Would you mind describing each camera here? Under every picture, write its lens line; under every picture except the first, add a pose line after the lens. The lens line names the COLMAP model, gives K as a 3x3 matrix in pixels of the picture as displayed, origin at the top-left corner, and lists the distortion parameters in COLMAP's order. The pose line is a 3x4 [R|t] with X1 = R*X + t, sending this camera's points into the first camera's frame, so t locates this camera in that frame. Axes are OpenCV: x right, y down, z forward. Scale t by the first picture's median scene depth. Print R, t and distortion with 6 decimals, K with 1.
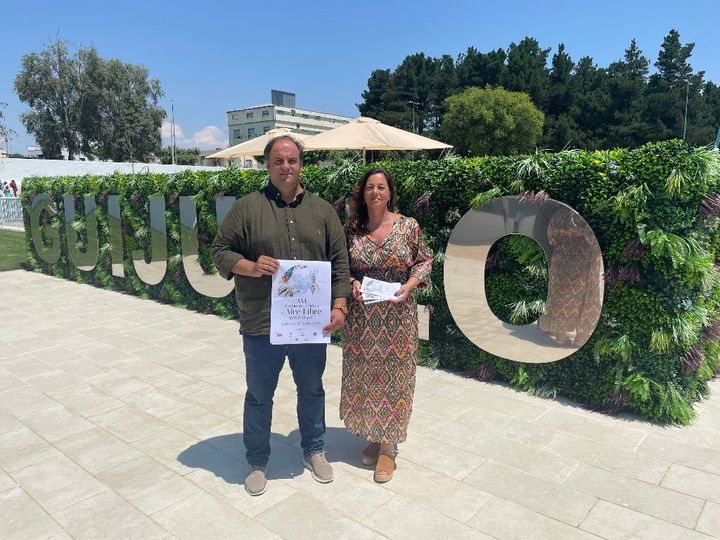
lens RADIAL K [[542.1, 0, 357.5], [0, 542.1, 273.4], [0, 0, 1]] dist [0.084198, -0.110352]
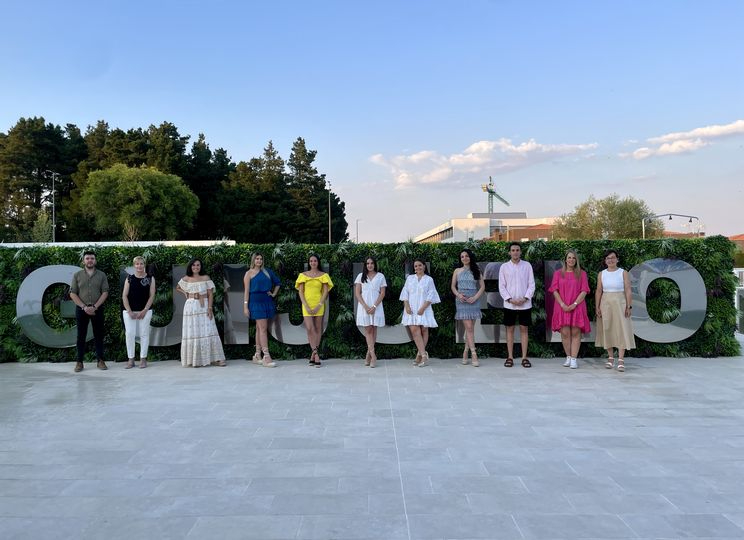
lens RADIAL K [[585.9, 0, 371.3], [0, 585.9, 268.7], [0, 0, 1]] dist [0.019082, -0.025808]
pose [[0.751560, -0.002402, 0.659661, -0.124409], [0.107374, 0.987103, -0.118737, 0.002464], [-0.650868, 0.160068, 0.742125, 0.004943]]
